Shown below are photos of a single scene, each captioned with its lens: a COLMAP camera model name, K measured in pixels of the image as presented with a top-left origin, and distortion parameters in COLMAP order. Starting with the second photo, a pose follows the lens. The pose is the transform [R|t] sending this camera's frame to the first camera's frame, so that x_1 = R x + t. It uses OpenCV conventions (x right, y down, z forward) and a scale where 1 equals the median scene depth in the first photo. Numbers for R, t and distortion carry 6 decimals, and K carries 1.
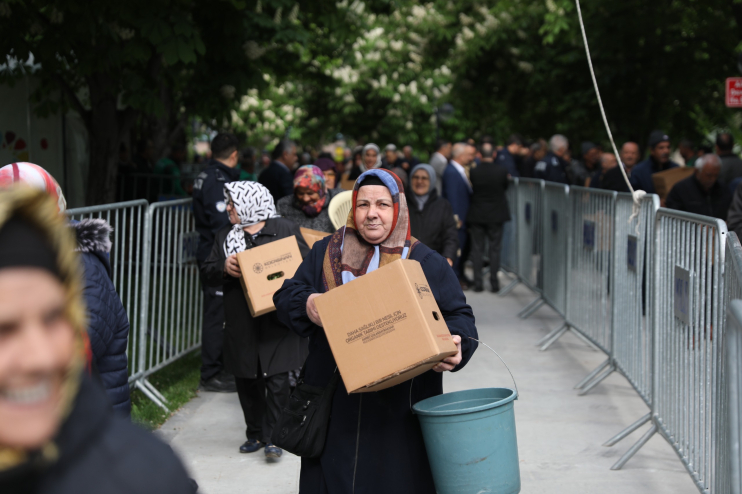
lens RADIAL K [[1414.7, 0, 371.0], [0, 1414.7, 247.0], [0, 0, 1]] dist [0.265529, -0.047818]
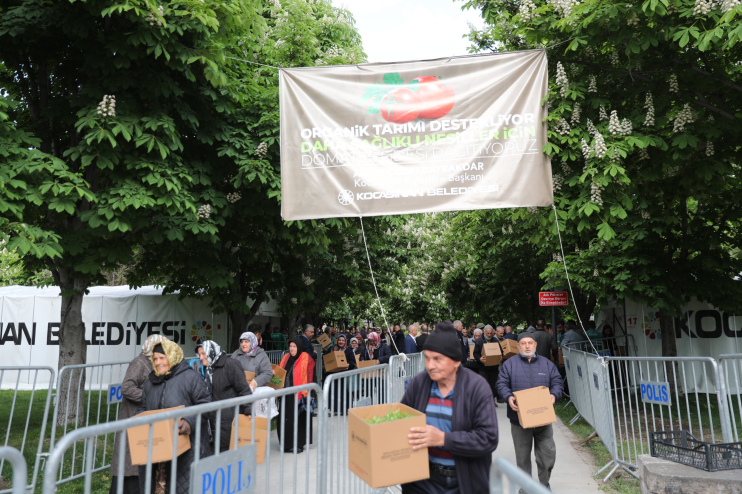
lens RADIAL K [[659.3, 0, 359.1], [0, 659.3, 248.2], [0, 0, 1]] dist [-0.034797, 0.101946]
pose [[0.990081, -0.023070, -0.138593, 0.076948], [-0.002964, 0.982778, -0.184766, -0.004156], [0.140469, 0.183344, 0.972961, 0.038085]]
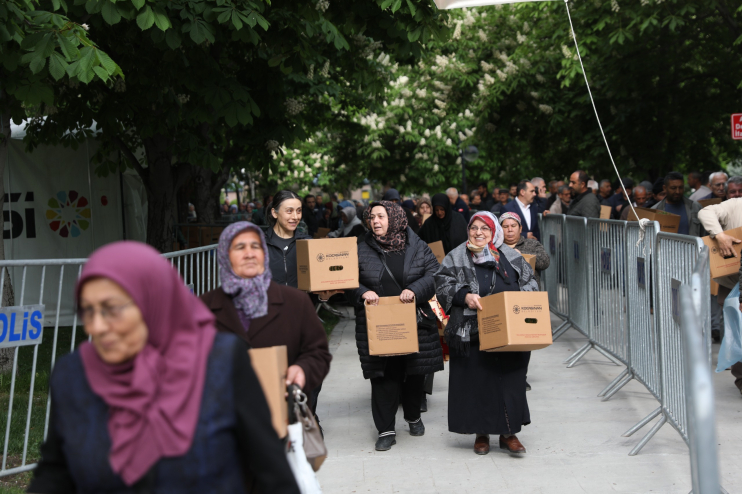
lens RADIAL K [[1414.7, 0, 371.0], [0, 1414.7, 247.0], [0, 0, 1]] dist [0.265529, -0.047818]
pose [[0.998987, -0.040555, -0.019515, -0.003946], [0.039939, 0.998721, -0.031001, 0.003335], [0.020747, 0.030190, 0.999329, -0.050969]]
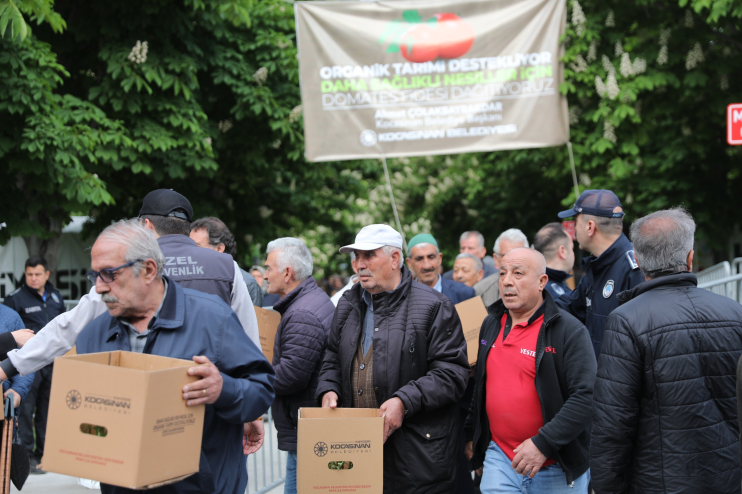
lens RADIAL K [[1241.8, 0, 371.0], [0, 1241.8, 247.0], [0, 0, 1]] dist [0.289873, -0.034848]
pose [[0.998778, -0.028579, -0.040311, 0.055177], [0.024658, 0.995209, -0.094612, 0.020986], [0.042822, 0.093502, 0.994698, -0.223682]]
